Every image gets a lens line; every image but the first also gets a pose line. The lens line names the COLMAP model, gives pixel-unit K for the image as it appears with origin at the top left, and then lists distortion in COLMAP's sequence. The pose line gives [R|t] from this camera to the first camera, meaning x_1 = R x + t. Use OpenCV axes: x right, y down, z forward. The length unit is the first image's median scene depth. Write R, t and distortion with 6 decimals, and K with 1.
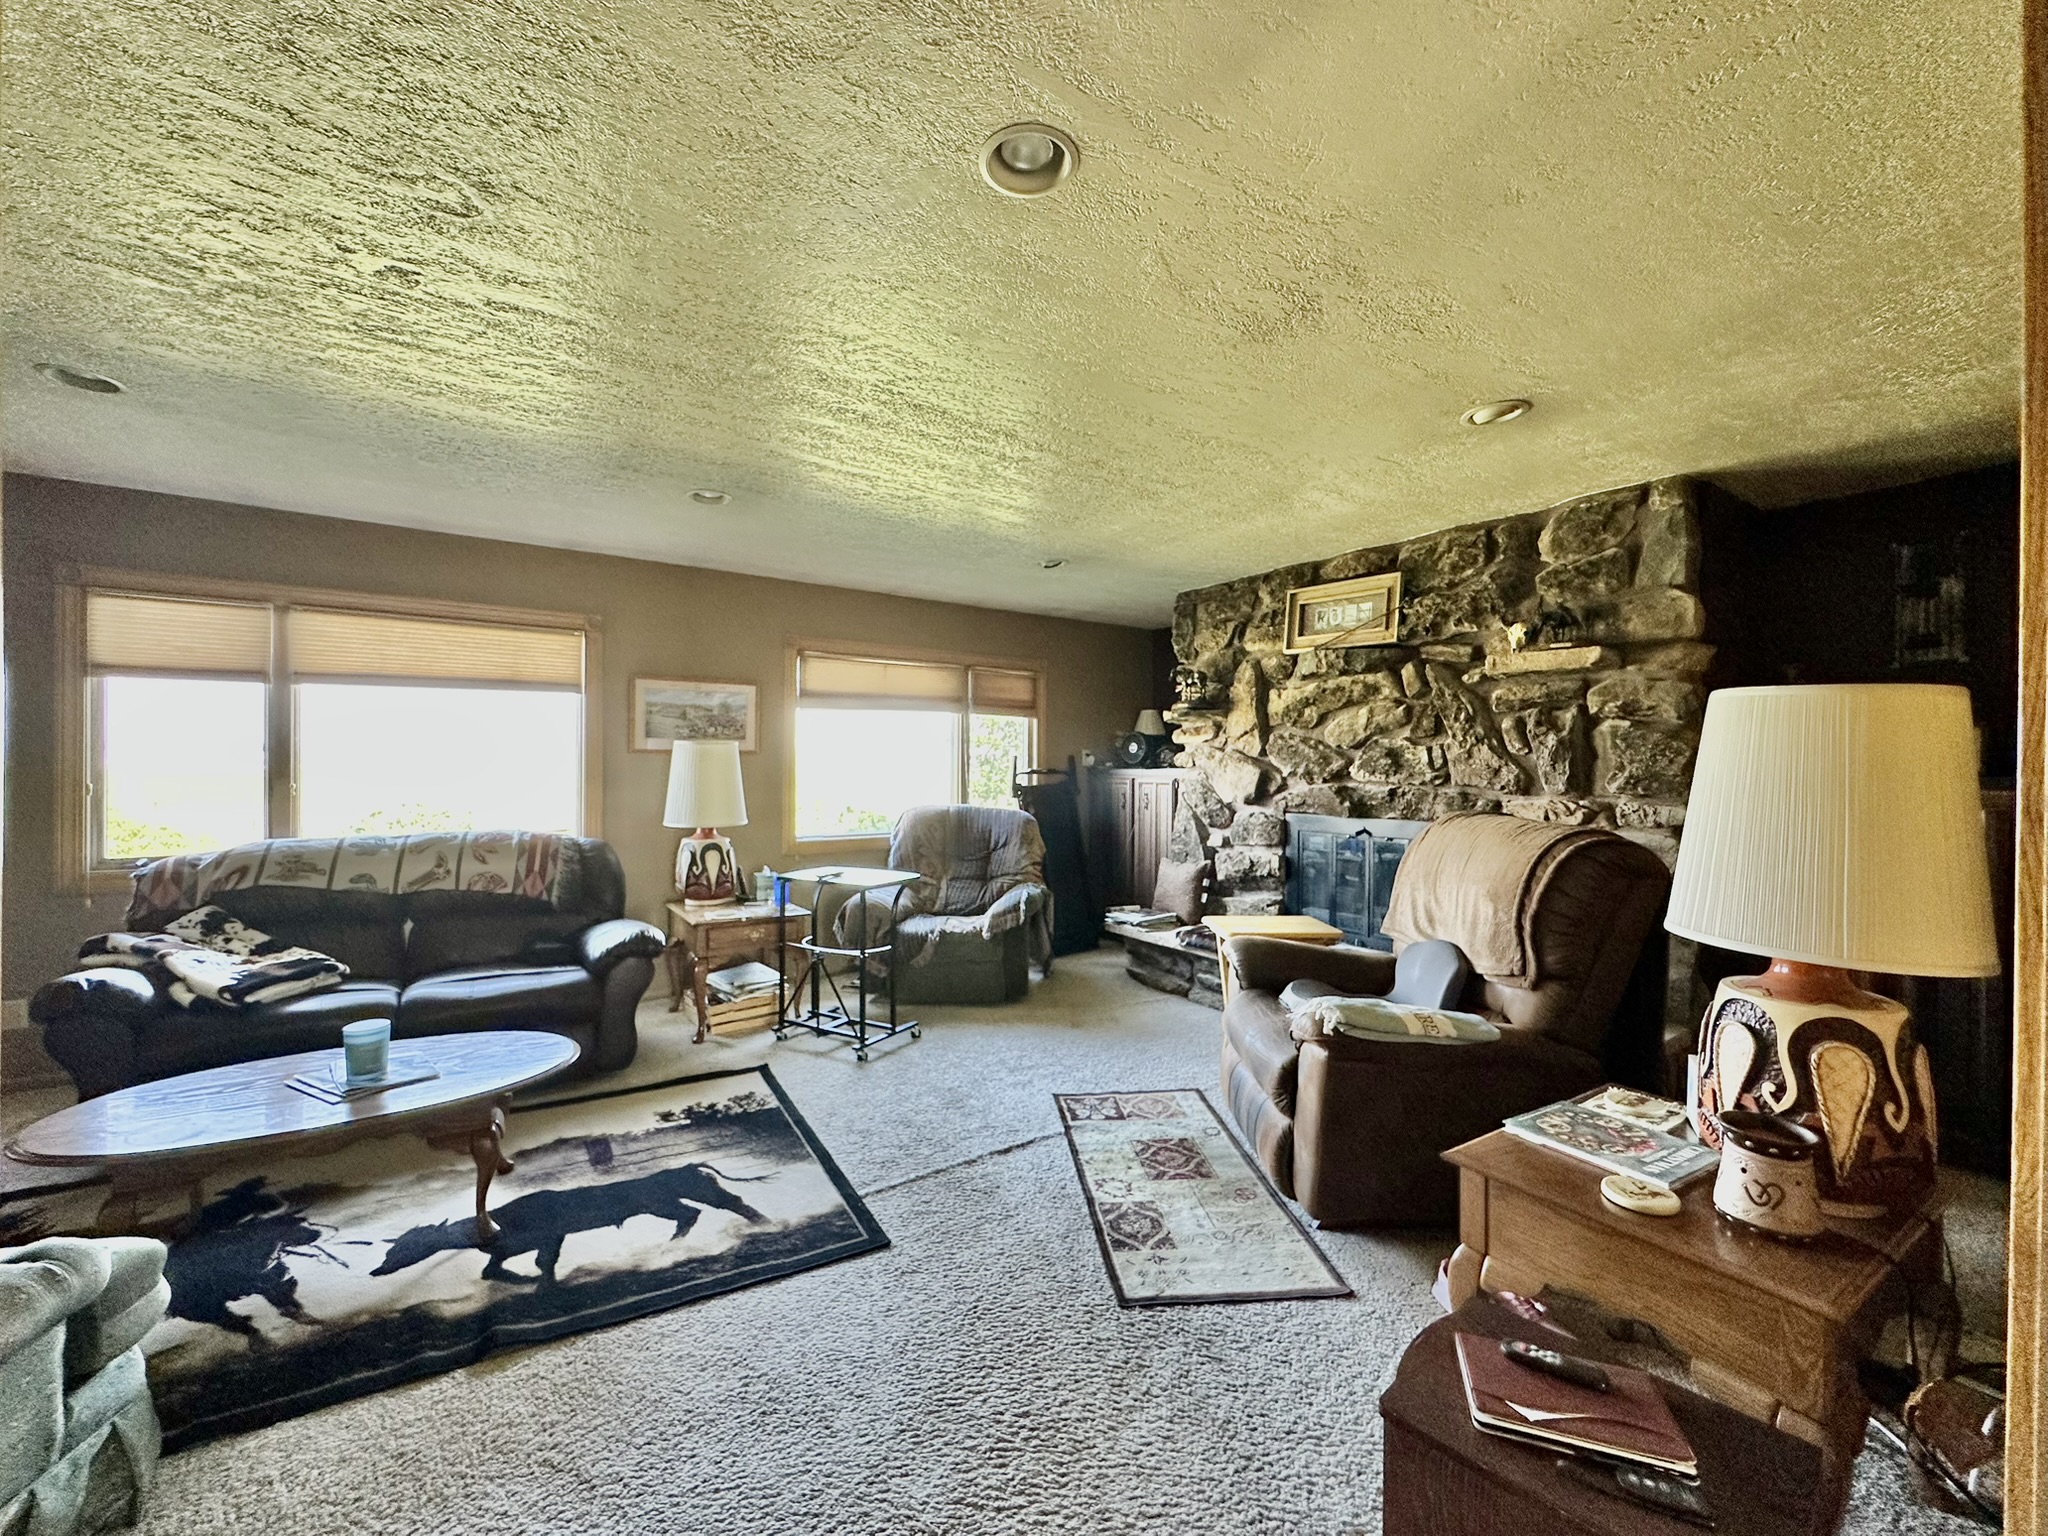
lens RADIAL K [[824.5, 0, 1024.2], [0, 824.5, 768.6], [0, 0, 1]] dist [-0.008071, 0.001438]
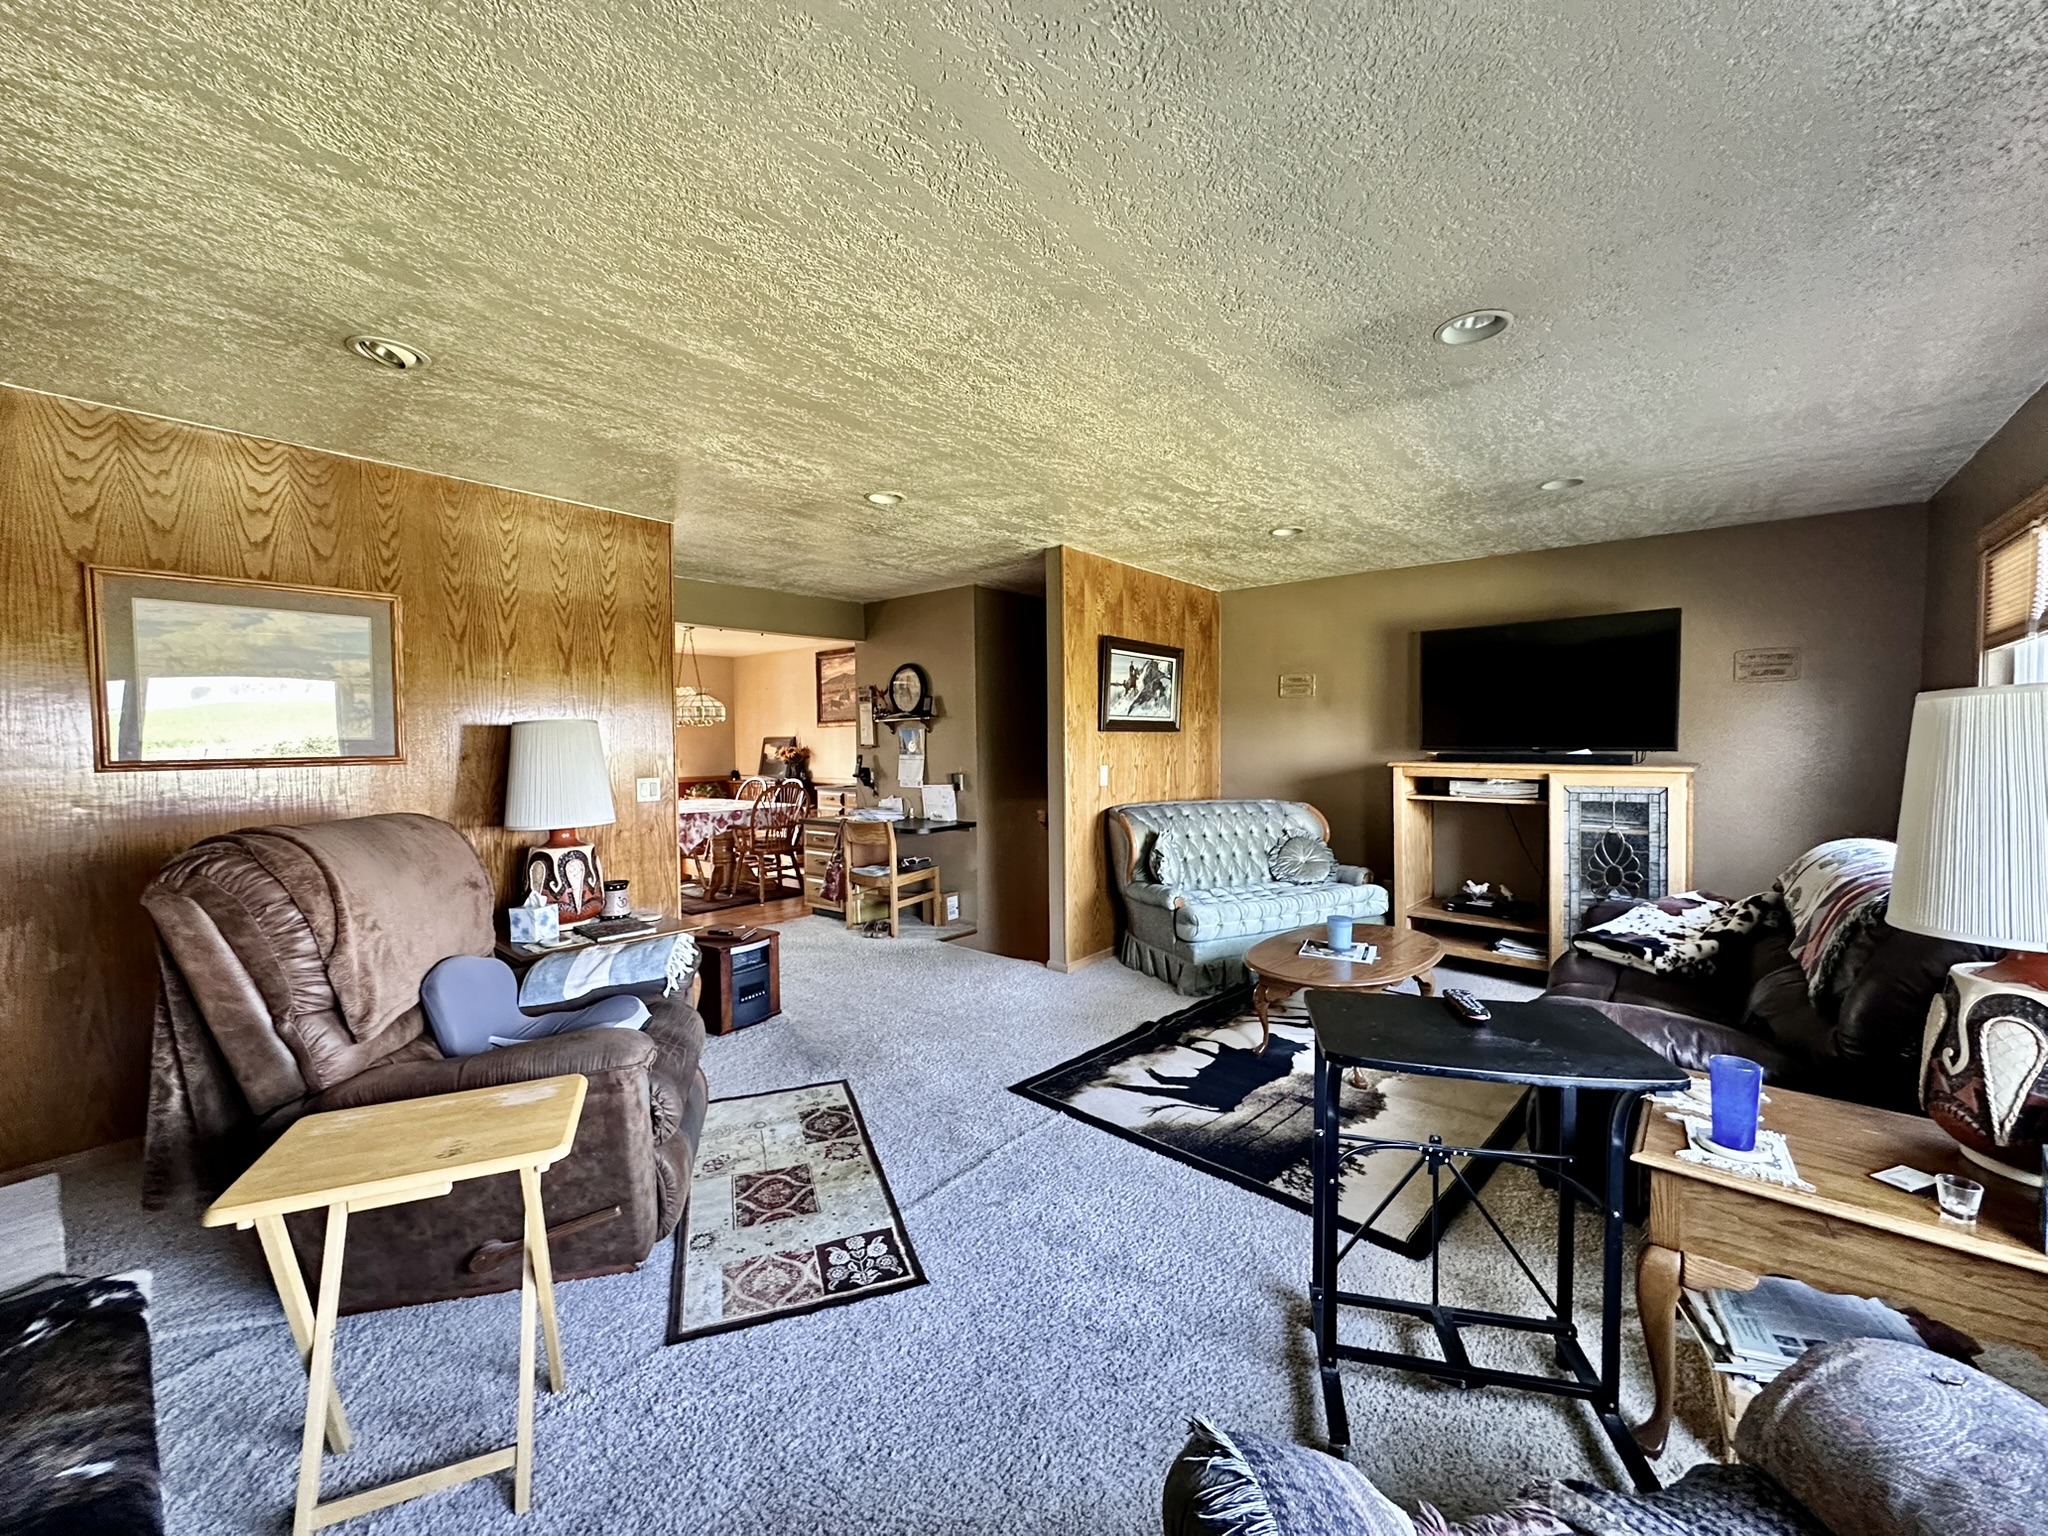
lens RADIAL K [[824.5, 0, 1024.8], [0, 824.5, 761.9], [0, 0, 1]] dist [-0.008071, 0.001438]
pose [[-0.961439, 0.013233, -0.274698, 0.180527], [0.004692, 0.999486, 0.031725, -0.027135], [0.274977, 0.029213, -0.961007, 2.226573]]
